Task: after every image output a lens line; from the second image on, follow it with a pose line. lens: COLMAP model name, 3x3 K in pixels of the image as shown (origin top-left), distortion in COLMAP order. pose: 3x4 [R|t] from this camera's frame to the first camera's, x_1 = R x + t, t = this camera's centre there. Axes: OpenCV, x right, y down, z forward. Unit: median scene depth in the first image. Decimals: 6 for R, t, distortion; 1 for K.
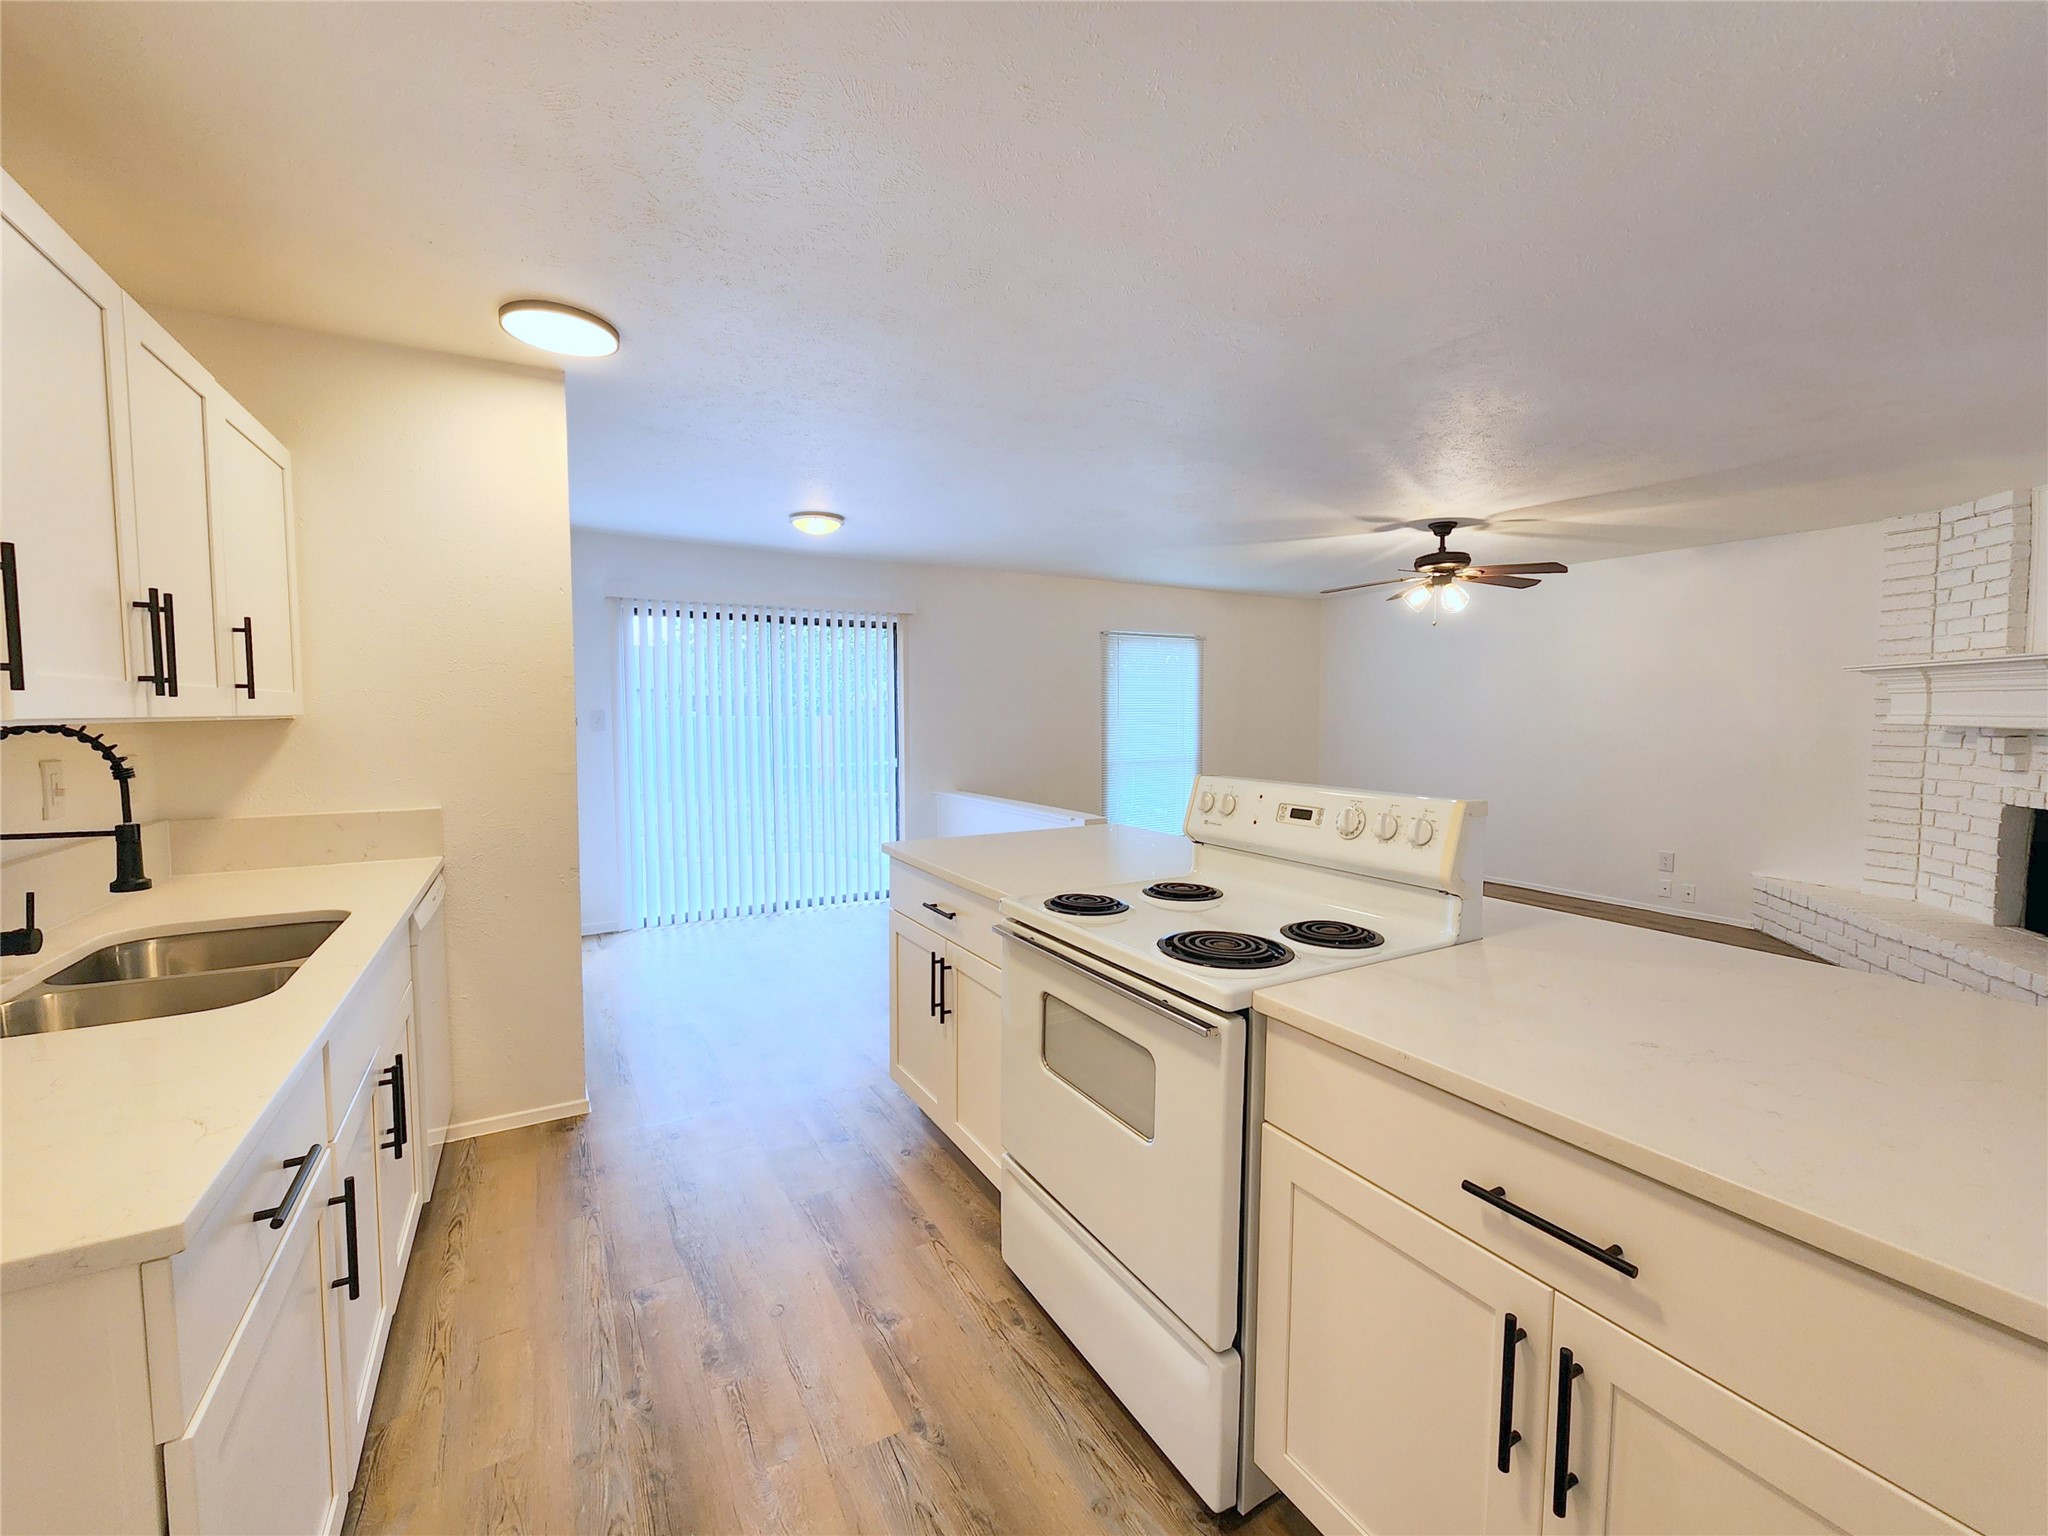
lens RADIAL K [[837.9, 0, 1027.6], [0, 837.9, 763.4], [0, 0, 1]] dist [0.012045, -0.007581]
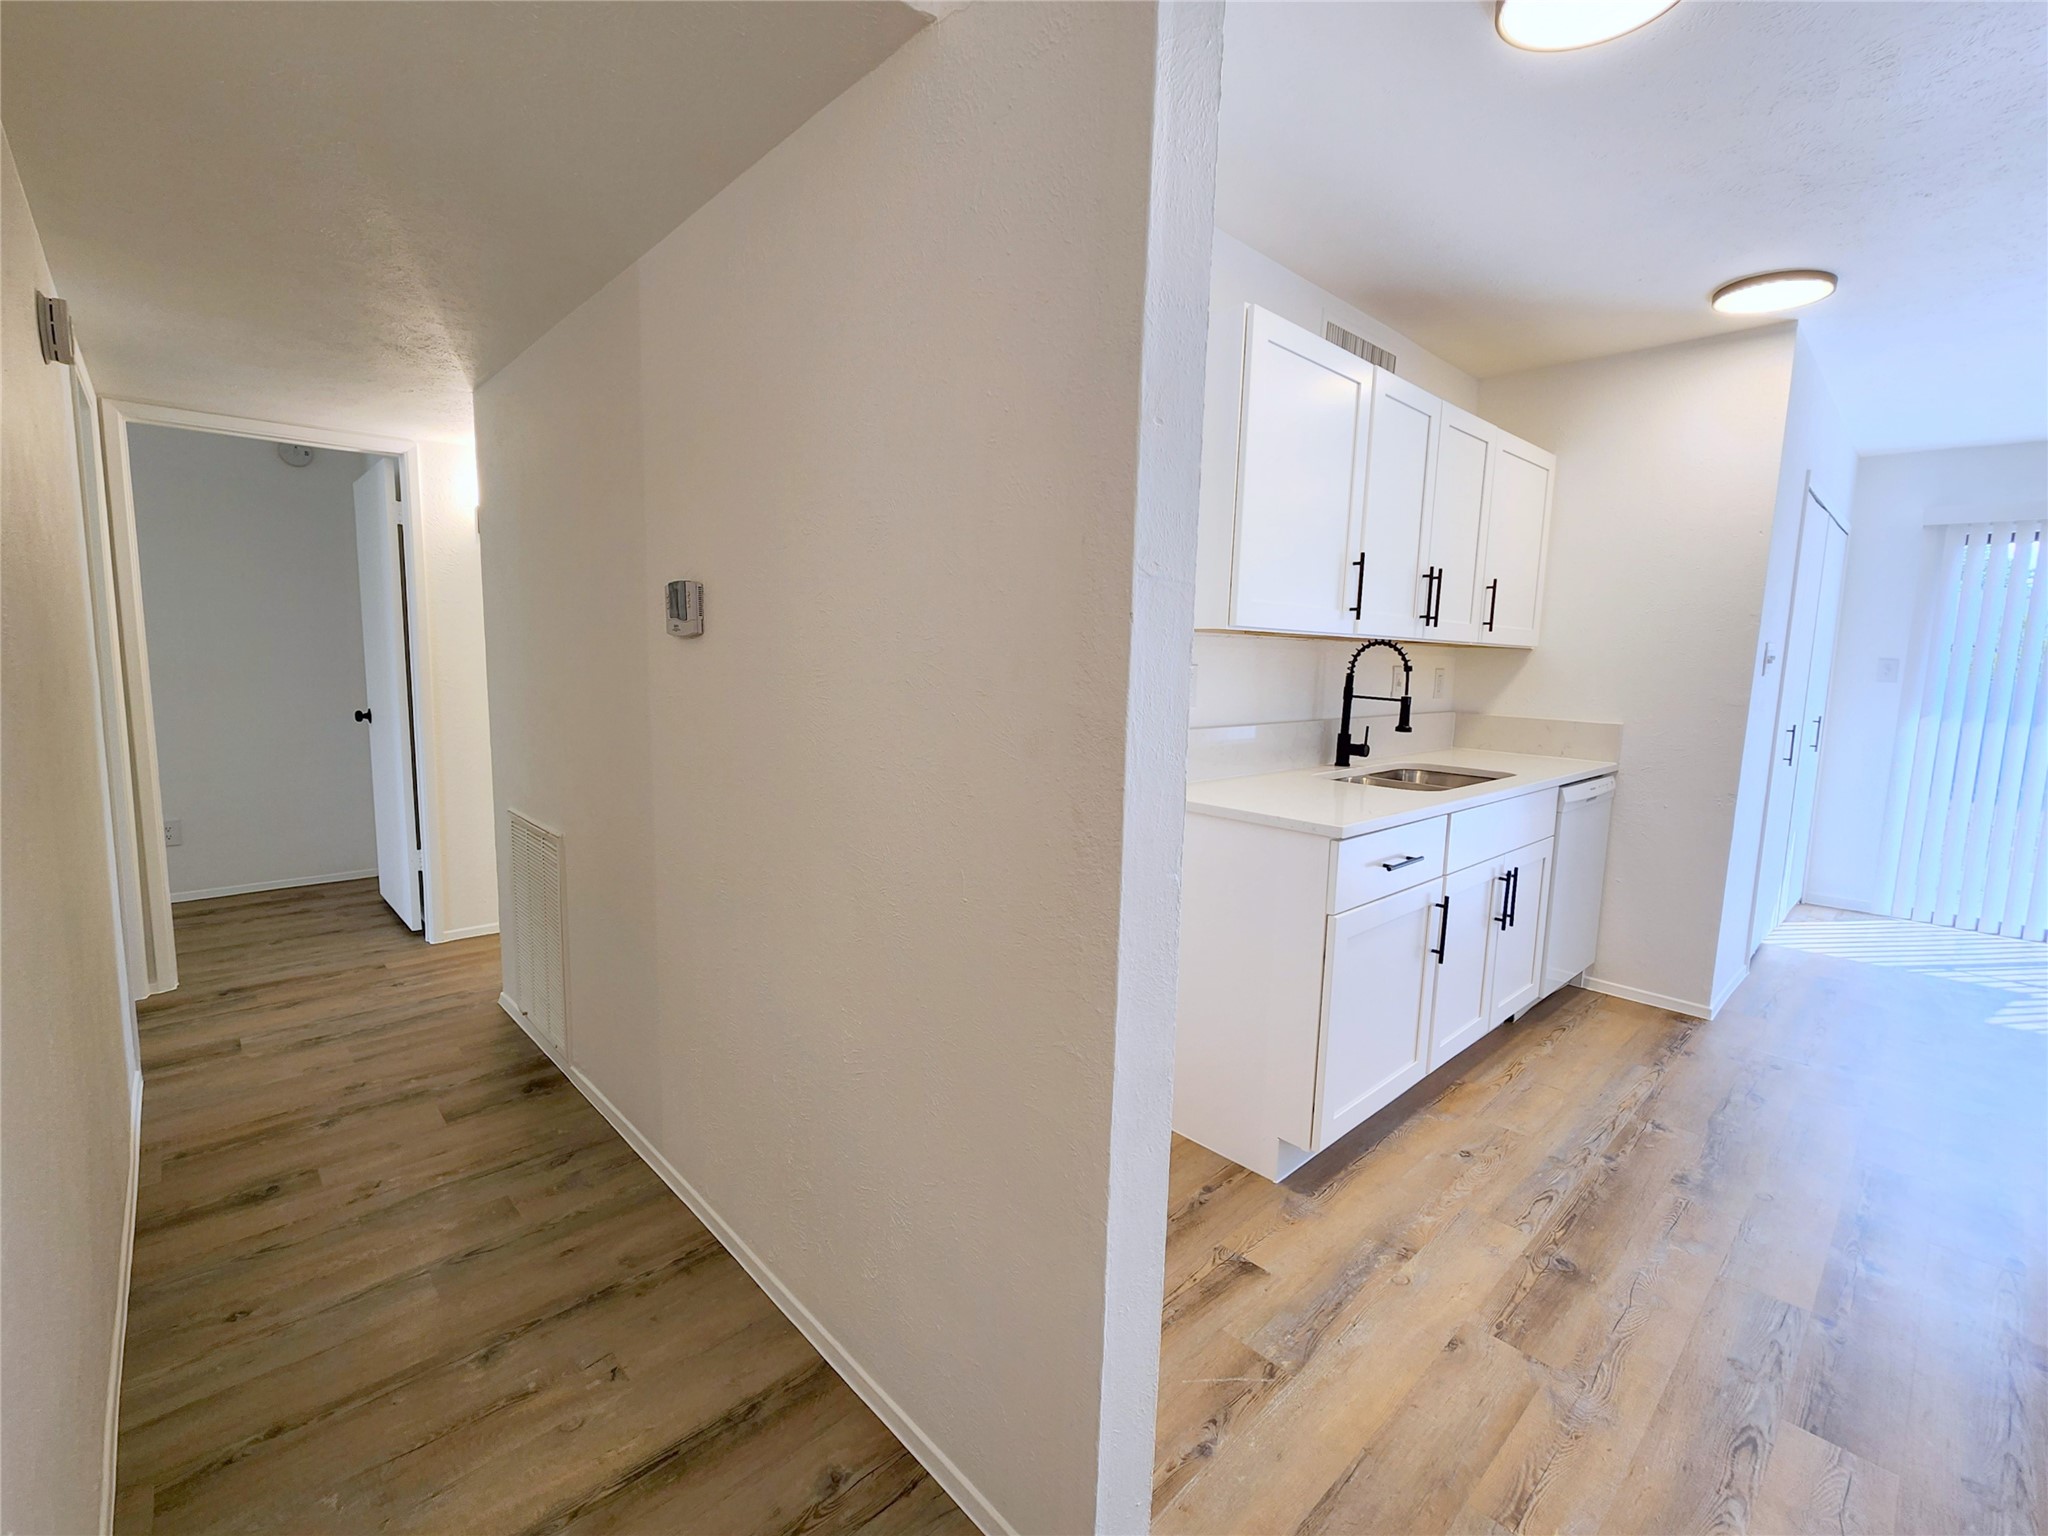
lens RADIAL K [[909.0, 0, 1018.9], [0, 909.0, 738.5], [0, 0, 1]] dist [-0.002252, -0.001545]
pose [[0.228832, 0.101399, -0.968171, 0.255707], [-0.090251, 0.992487, 0.082615, 0.028932], [0.969273, 0.068473, 0.236264, -0.109228]]
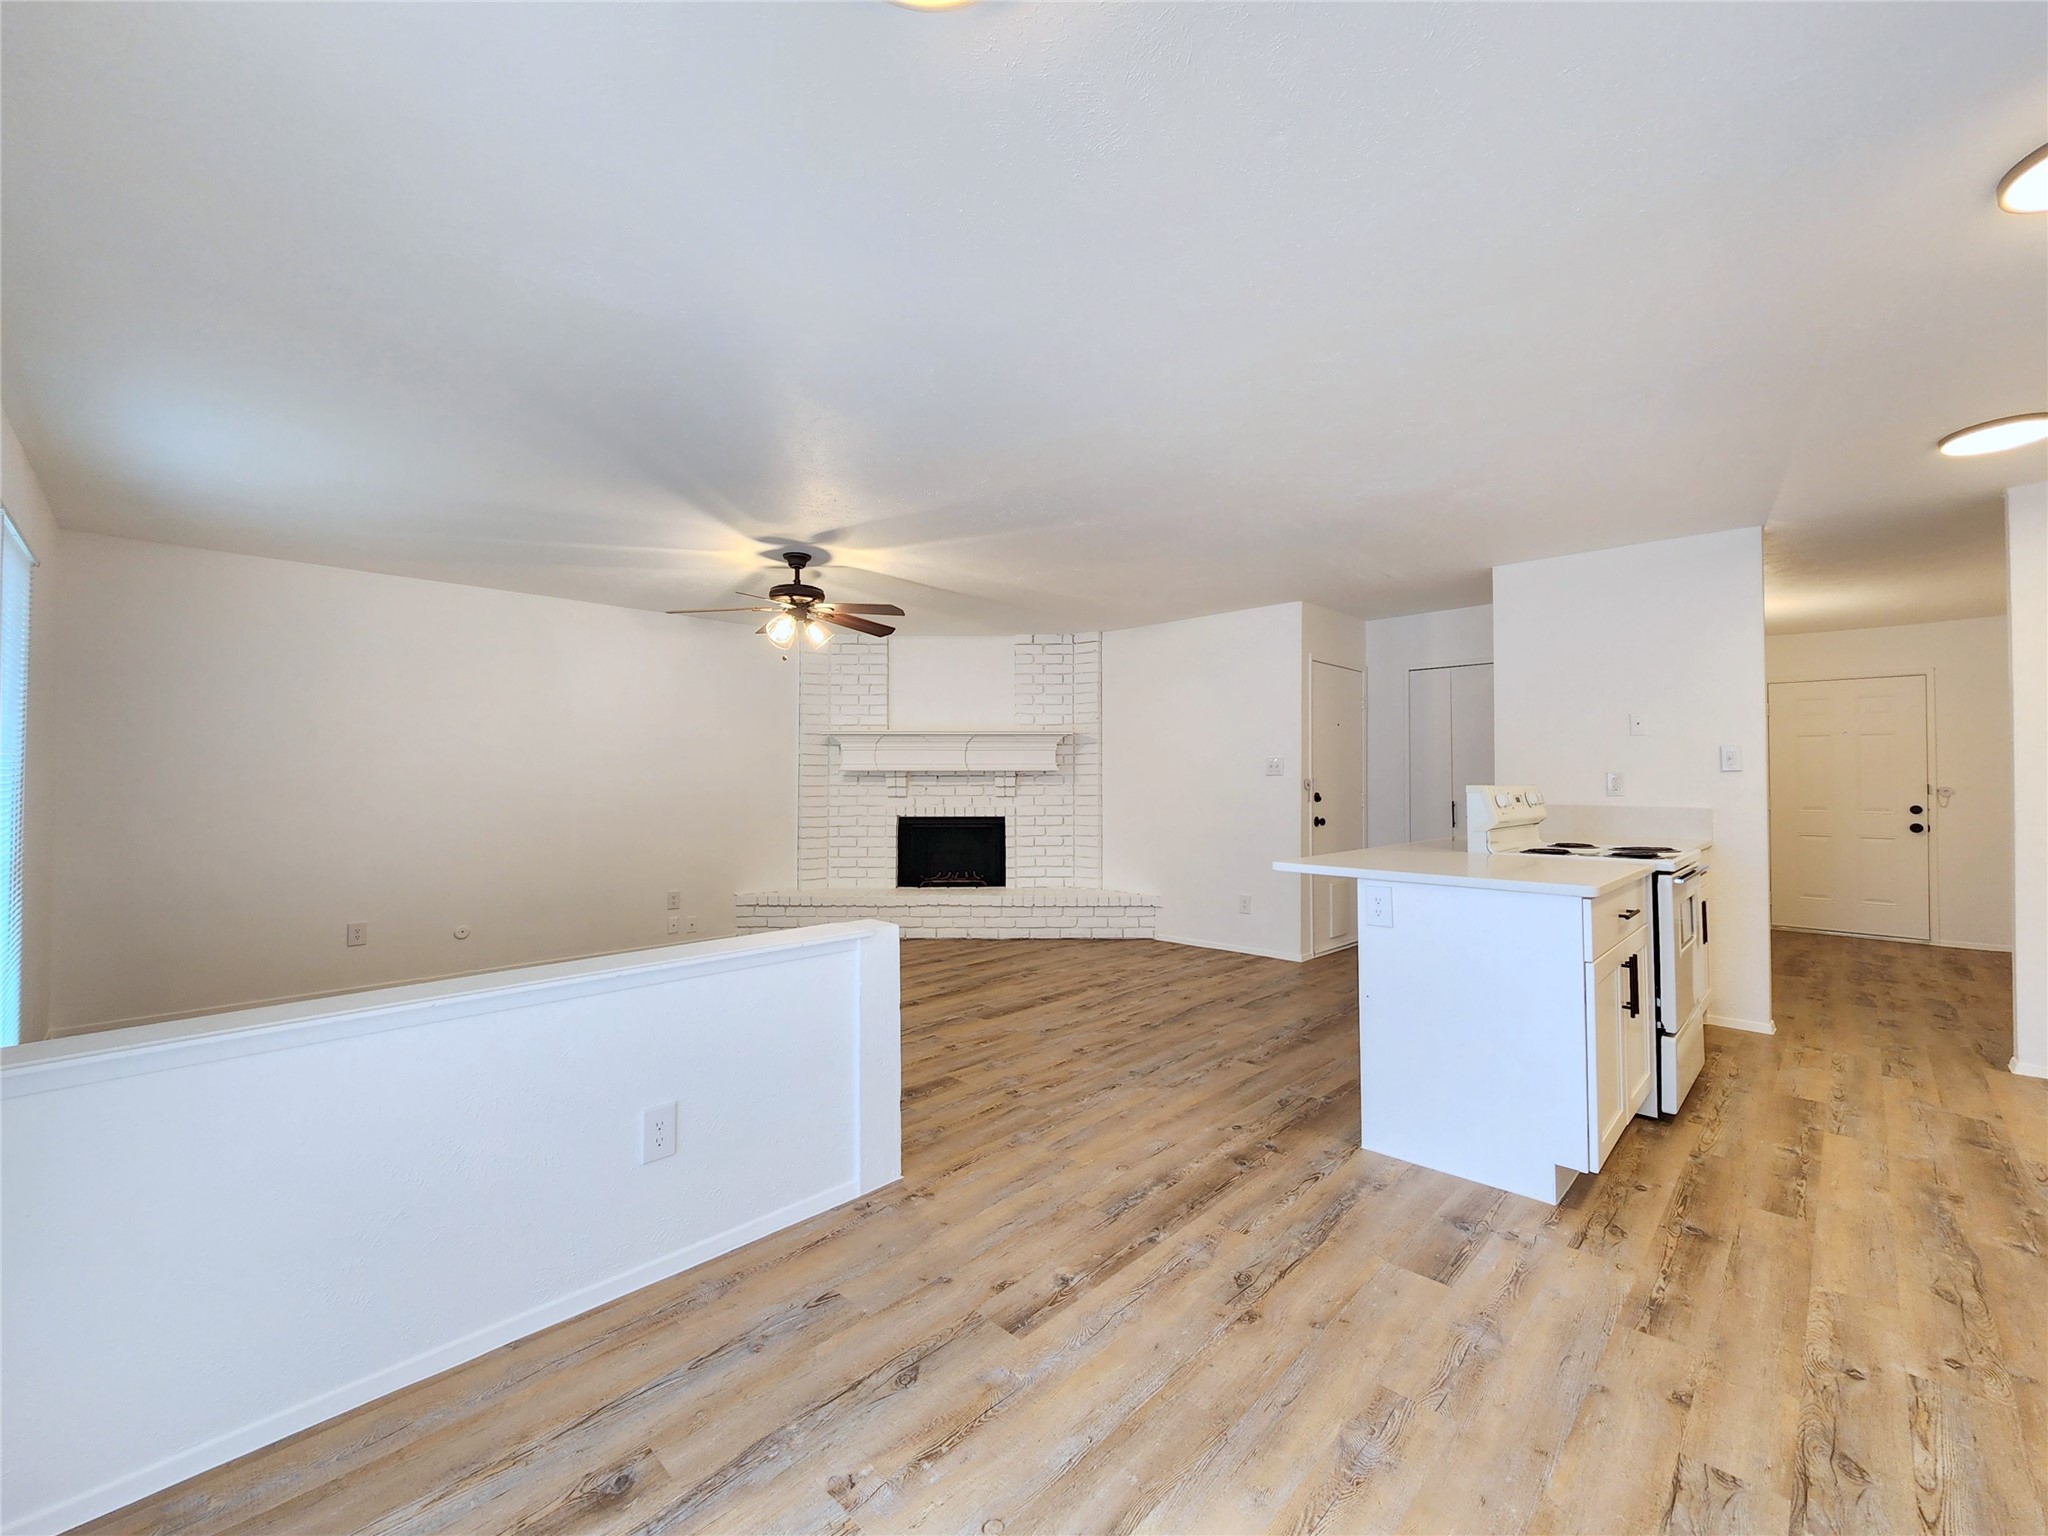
lens RADIAL K [[837.9, 0, 1027.6], [0, 837.9, 763.4], [0, 0, 1]] dist [0.012045, -0.007581]
pose [[-0.268213, 0.020026, 0.963151, -0.566545], [0.061237, 0.998116, -0.003700, -0.036948], [-0.961411, 0.057988, -0.268934, 1.211081]]
